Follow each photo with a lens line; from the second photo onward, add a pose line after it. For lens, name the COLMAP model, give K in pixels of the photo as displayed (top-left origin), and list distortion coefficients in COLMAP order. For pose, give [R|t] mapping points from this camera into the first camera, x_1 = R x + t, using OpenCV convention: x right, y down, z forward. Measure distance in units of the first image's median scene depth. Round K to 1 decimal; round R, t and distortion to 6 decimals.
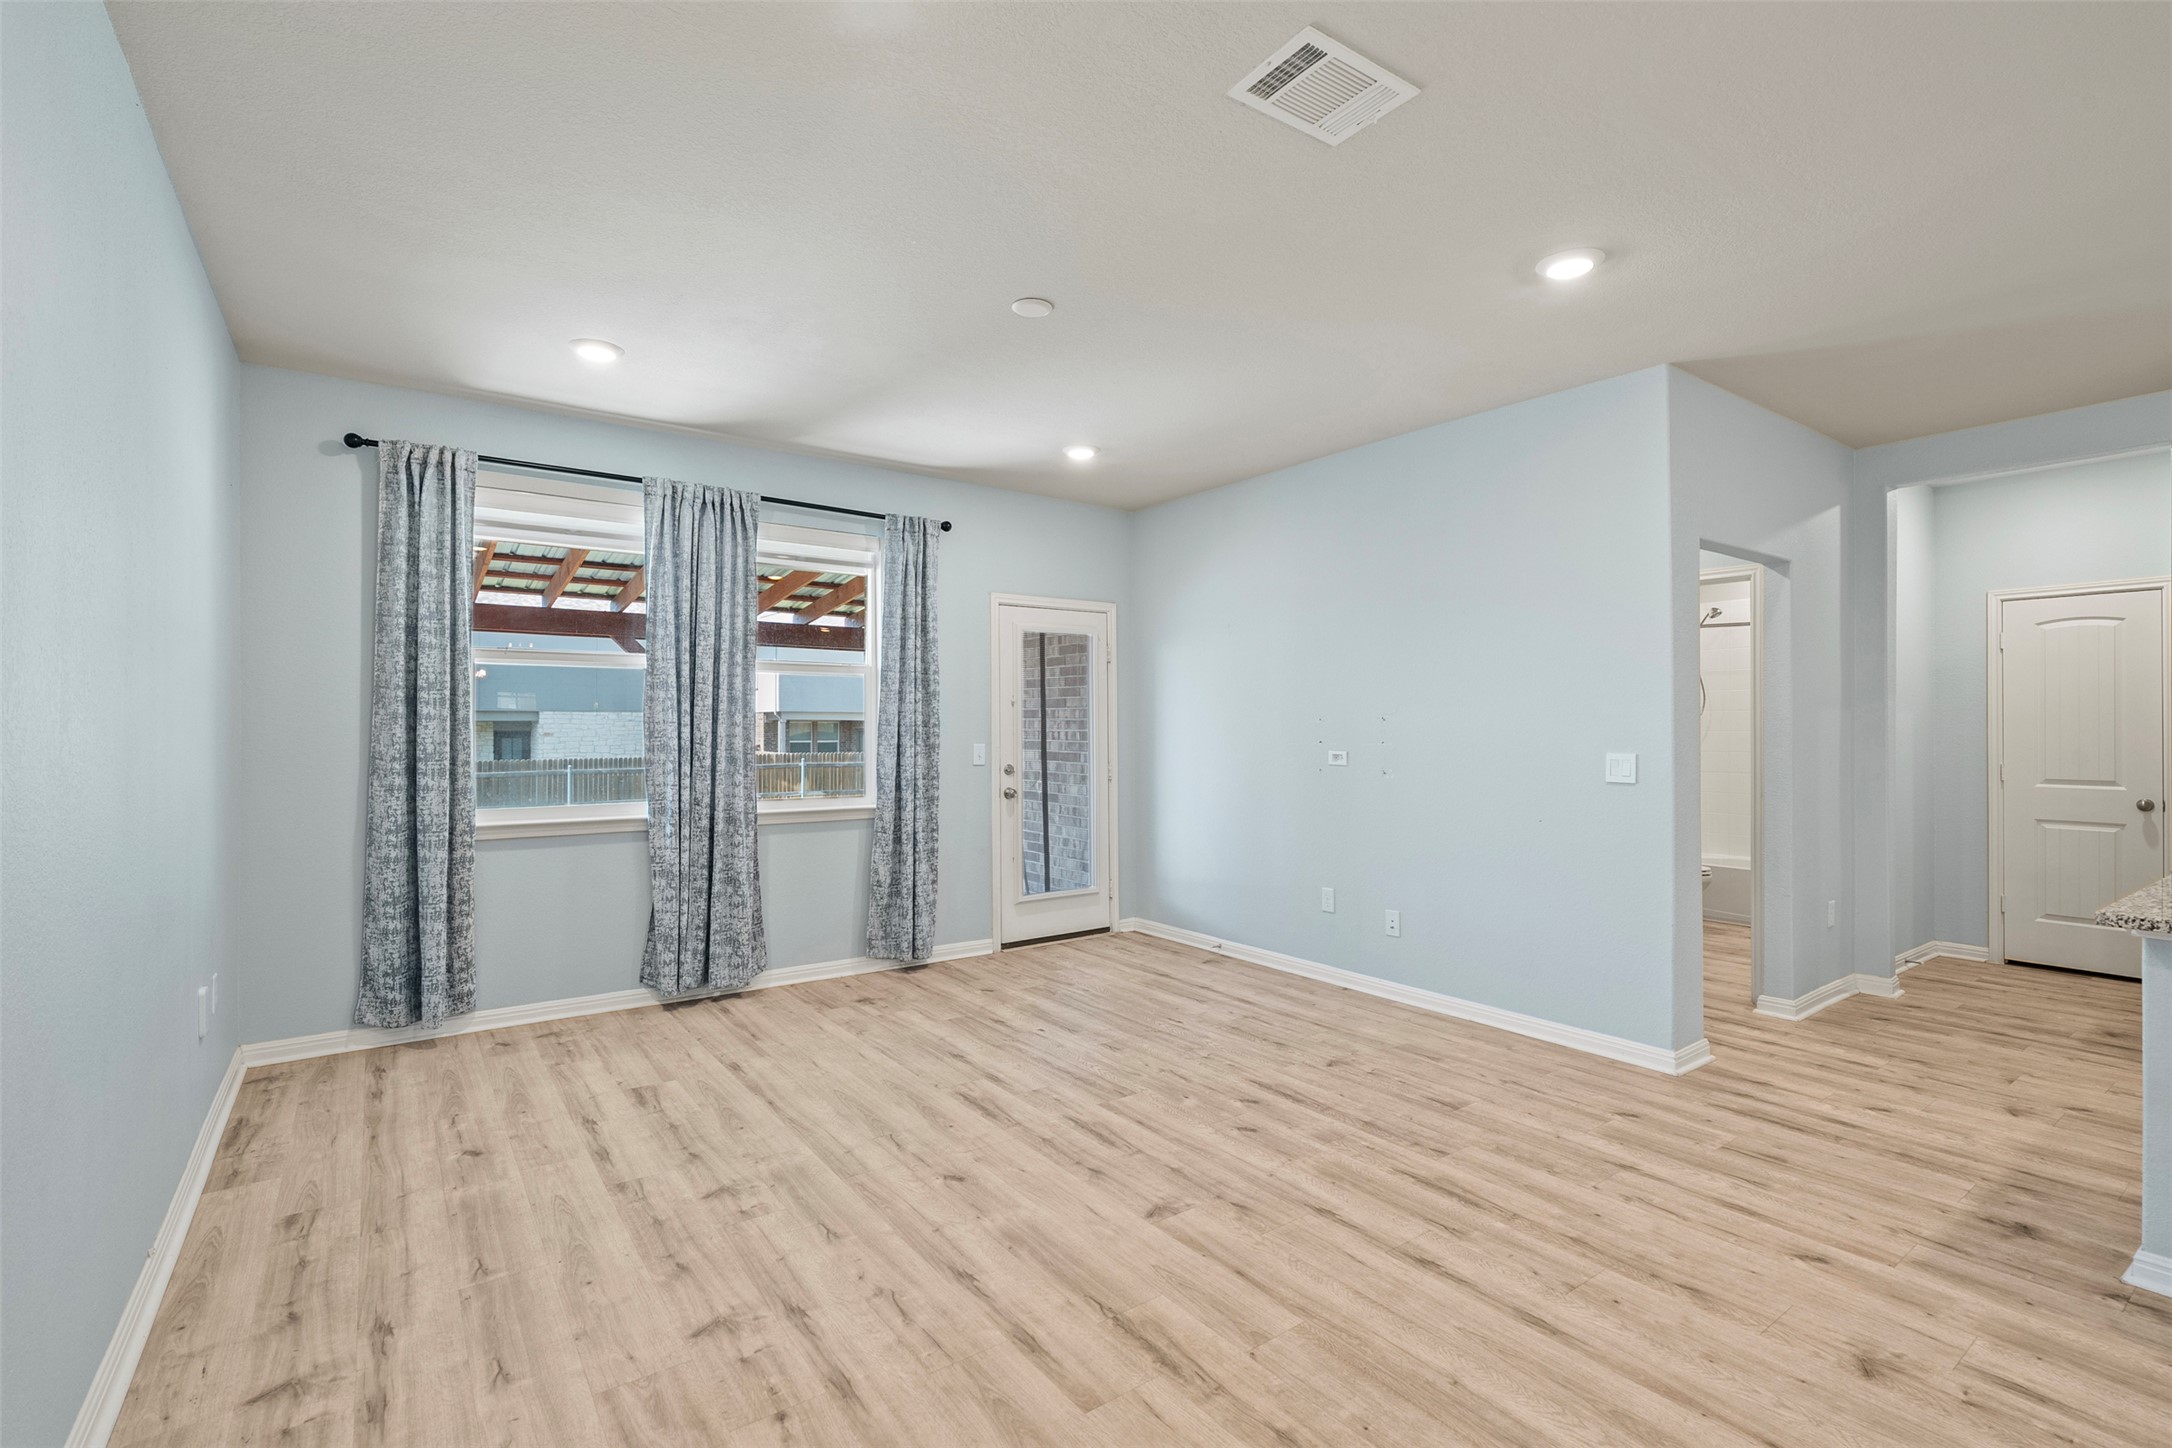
lens RADIAL K [[980.3, 0, 1086.1], [0, 980.3, 717.7], [0, 0, 1]] dist [-0.005140, 0.001487]
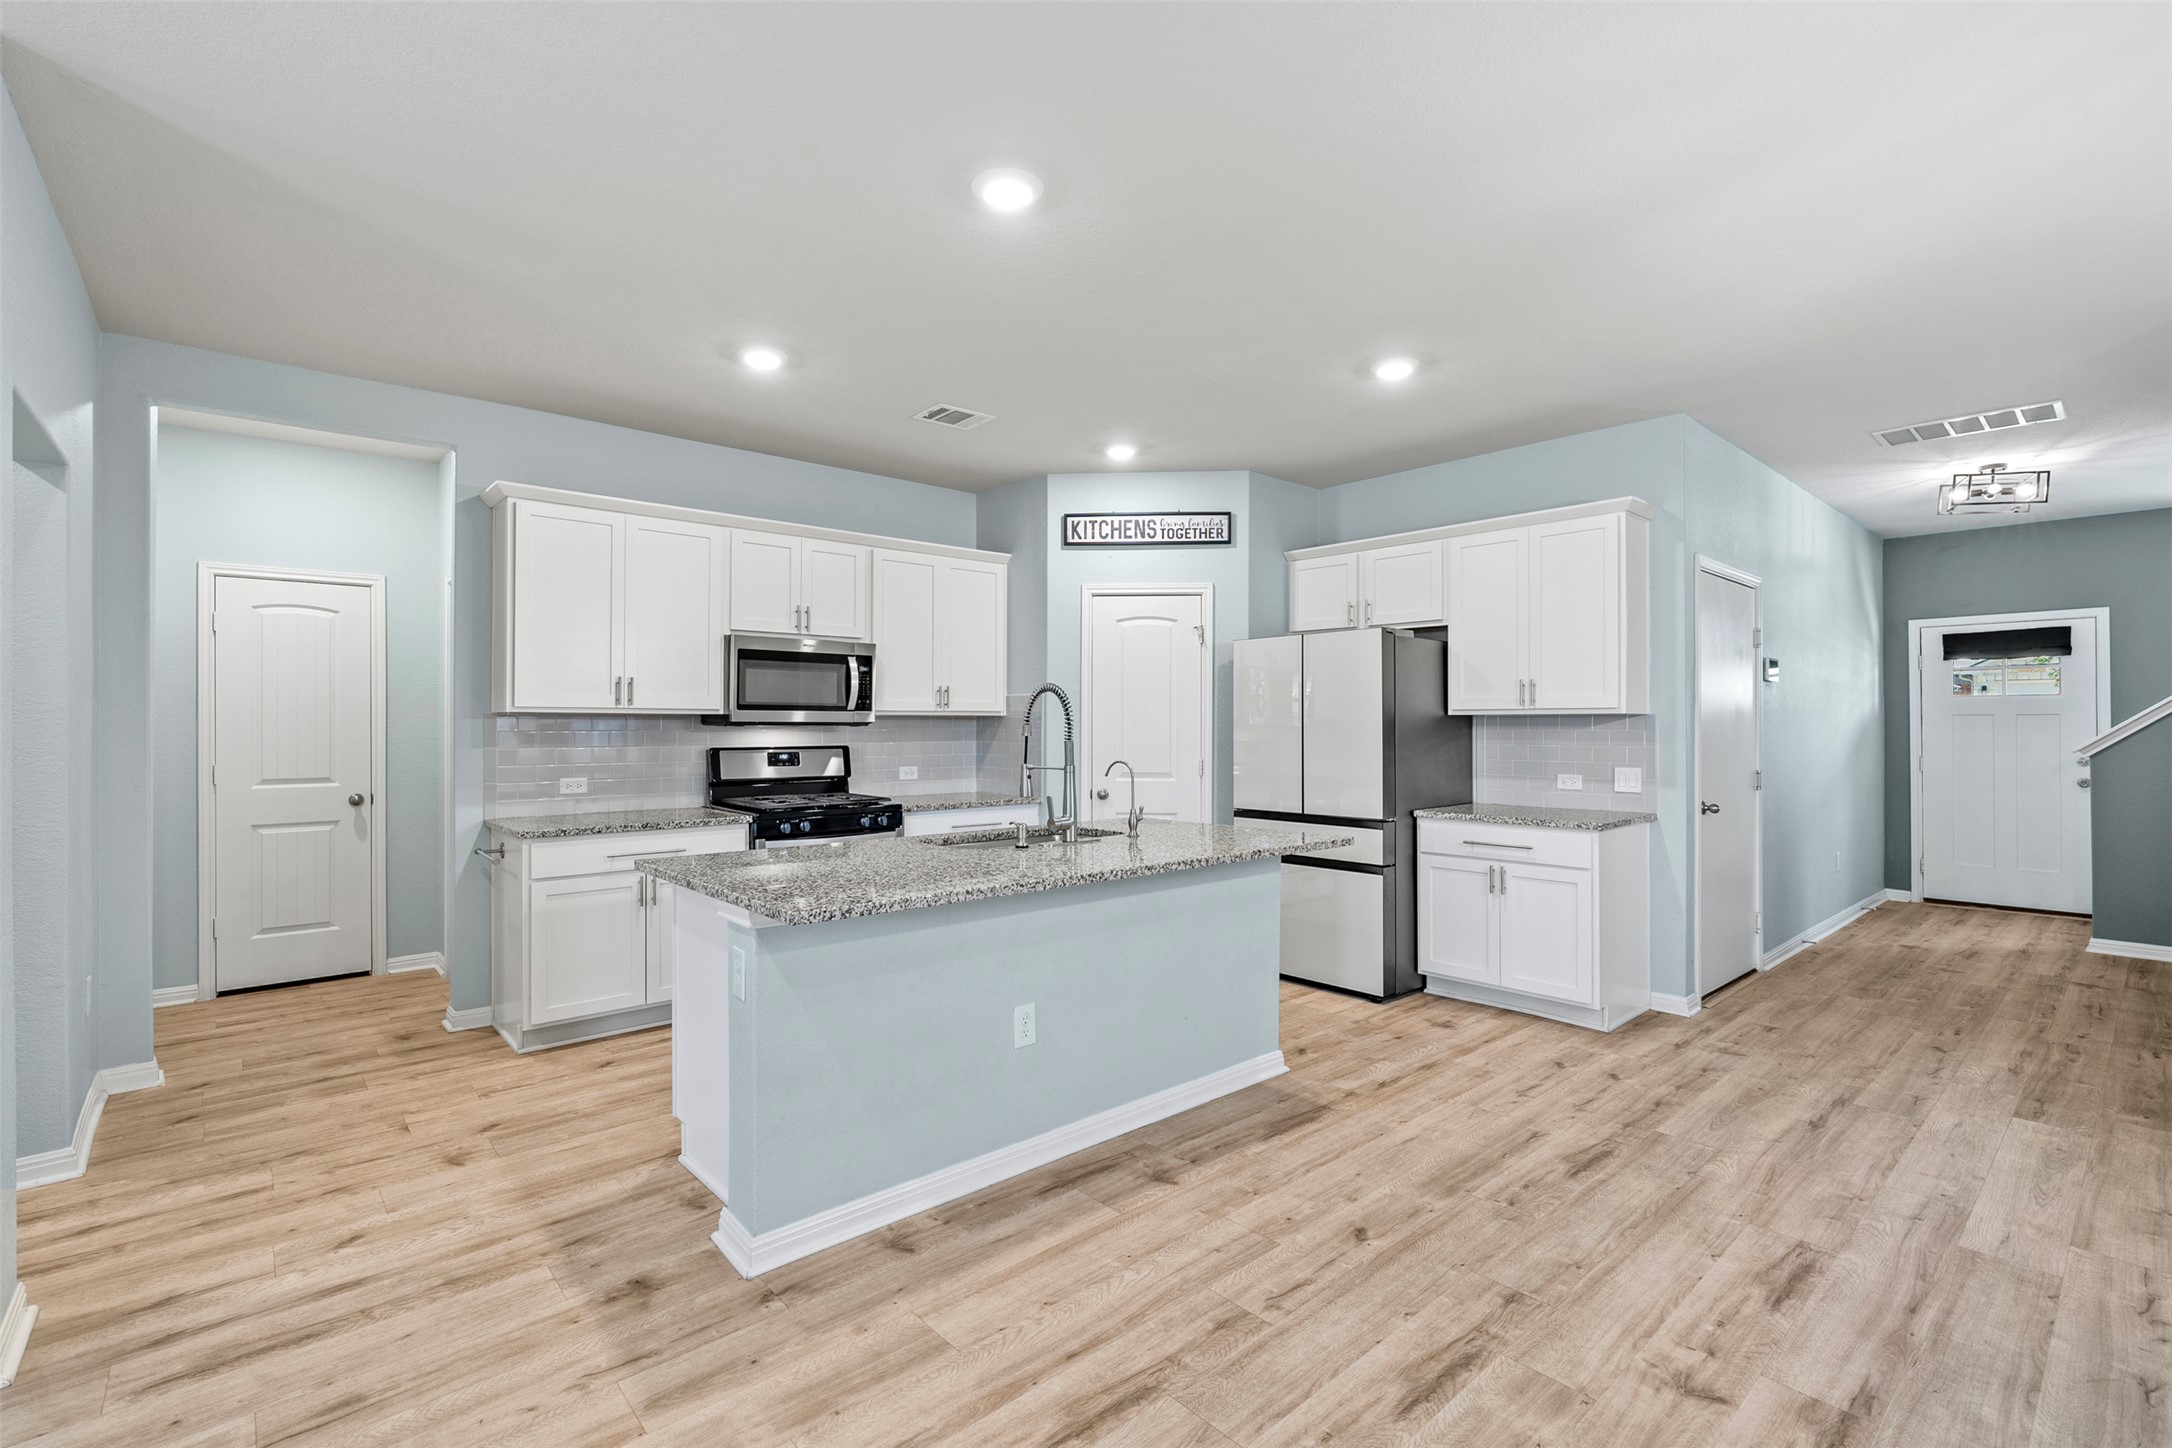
lens RADIAL K [[965.4, 0, 1091.0], [0, 965.4, 716.5], [0, 0, 1]] dist [-0.003797, 0.000941]
pose [[-0.099289, 0.004849, 0.995047, 0.031049], [-0.008883, 0.999944, -0.005759, 0.004114], [-0.995019, -0.009411, -0.099240, 0.524449]]
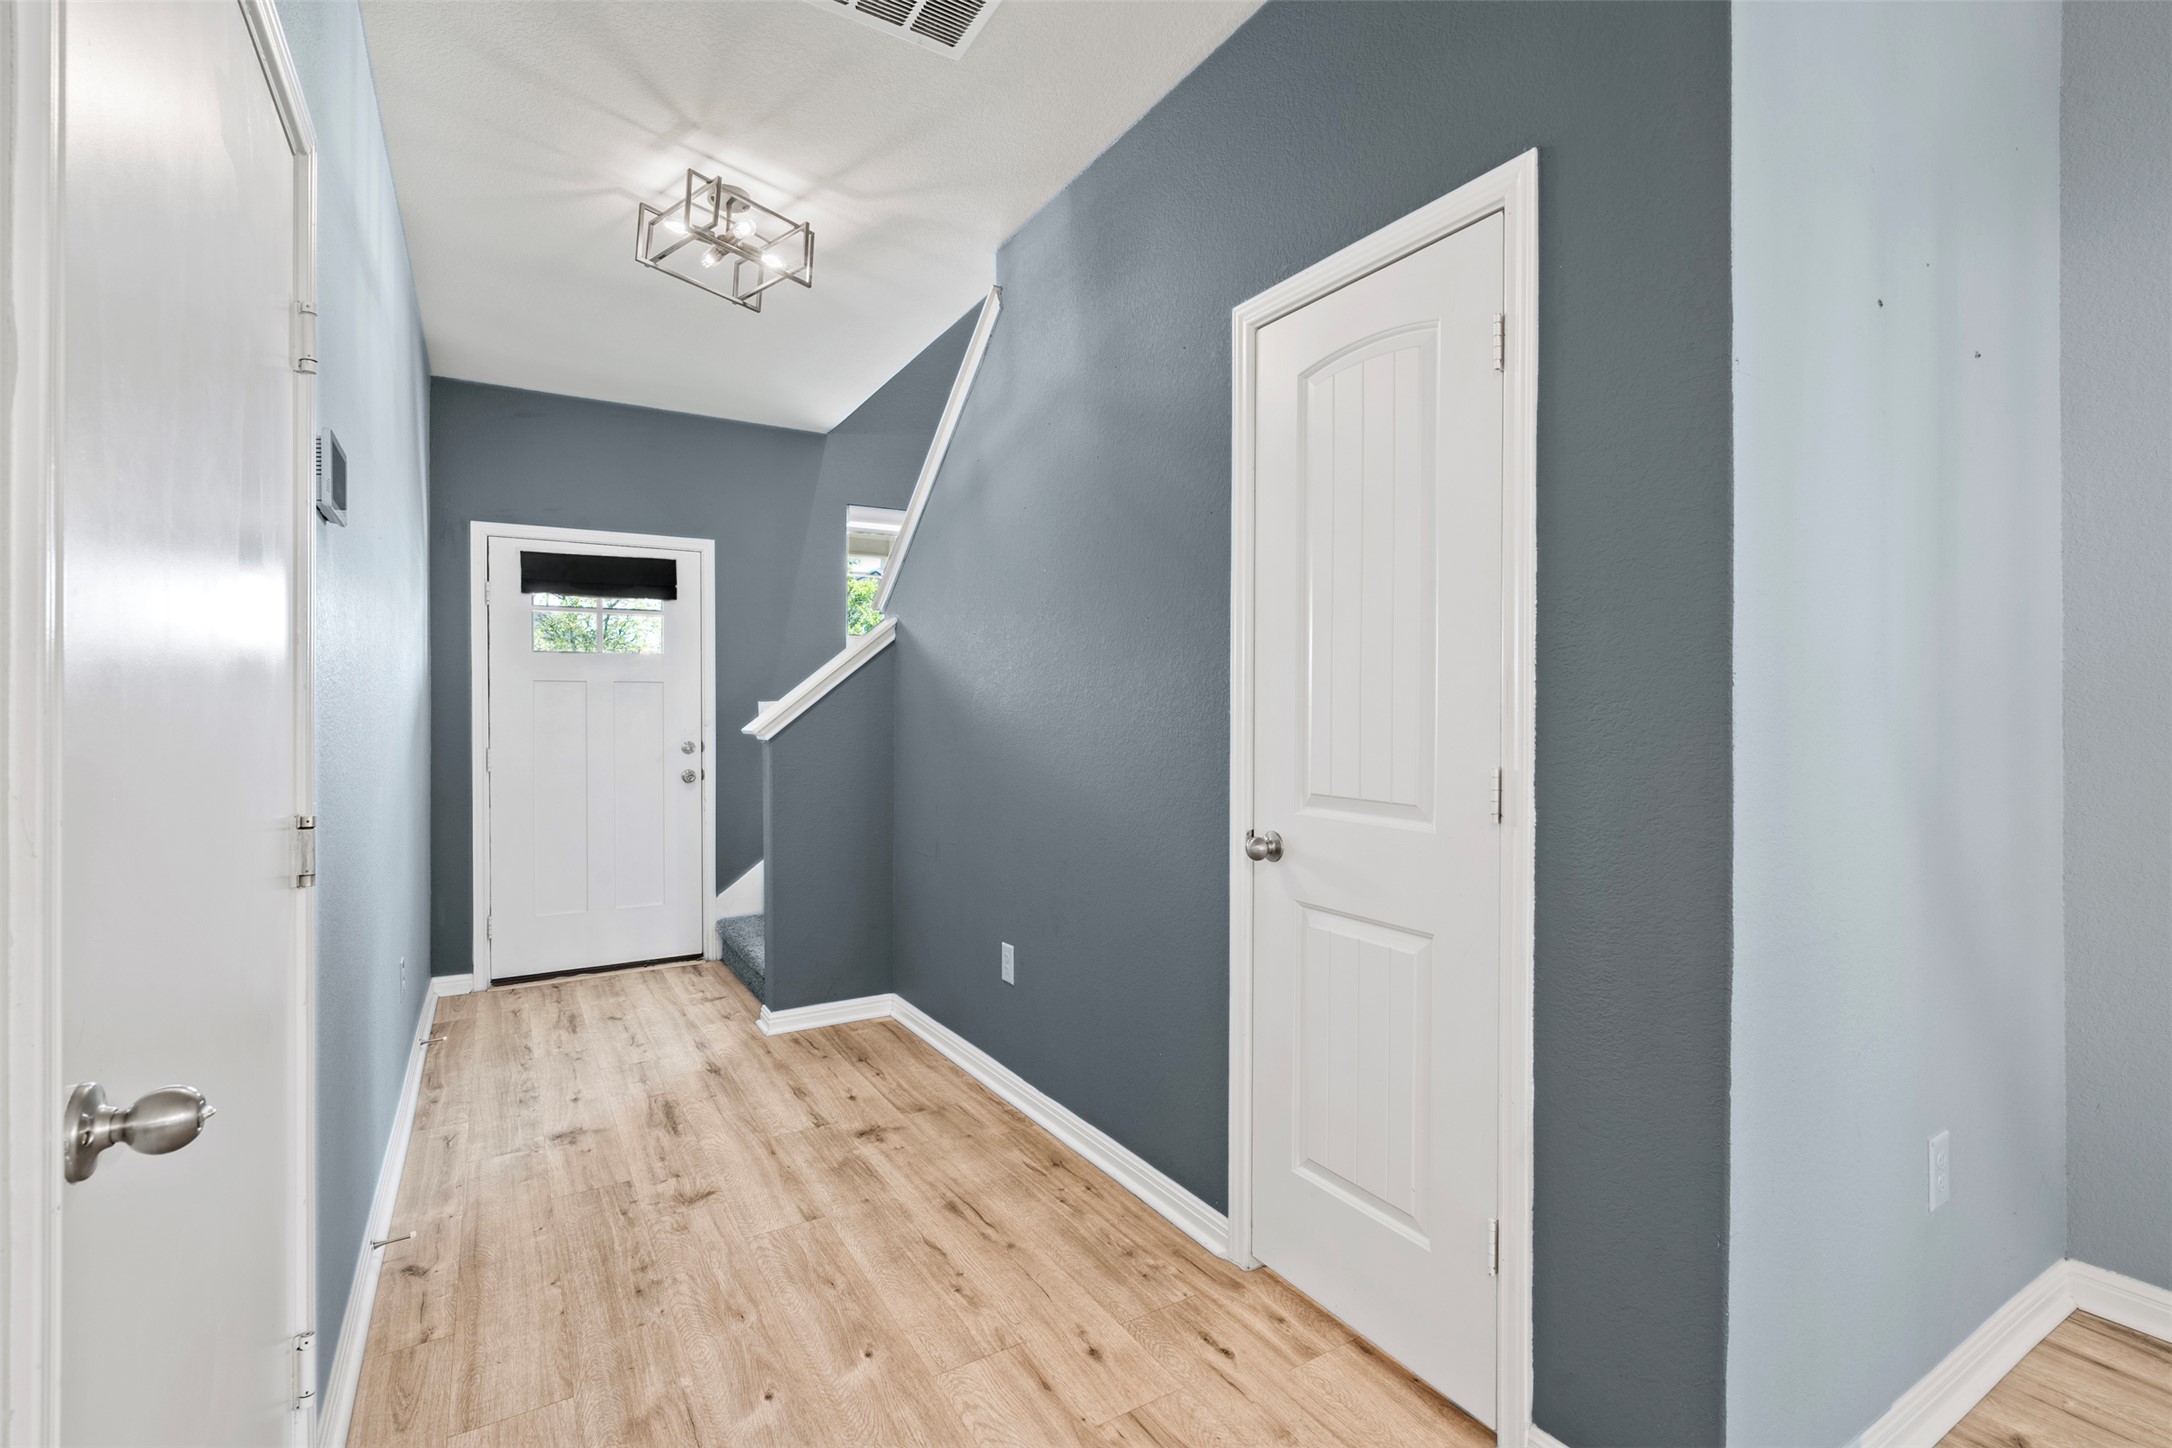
lens RADIAL K [[980.3, 0, 1086.1], [0, 980.3, 717.7], [0, 0, 1]] dist [-0.005140, 0.001487]
pose [[-0.996253, 0.002961, 0.086435, 1.045529], [0.002326, 0.999970, -0.007443, 0.034259], [-0.086455, -0.007214, -0.996230, -0.265484]]
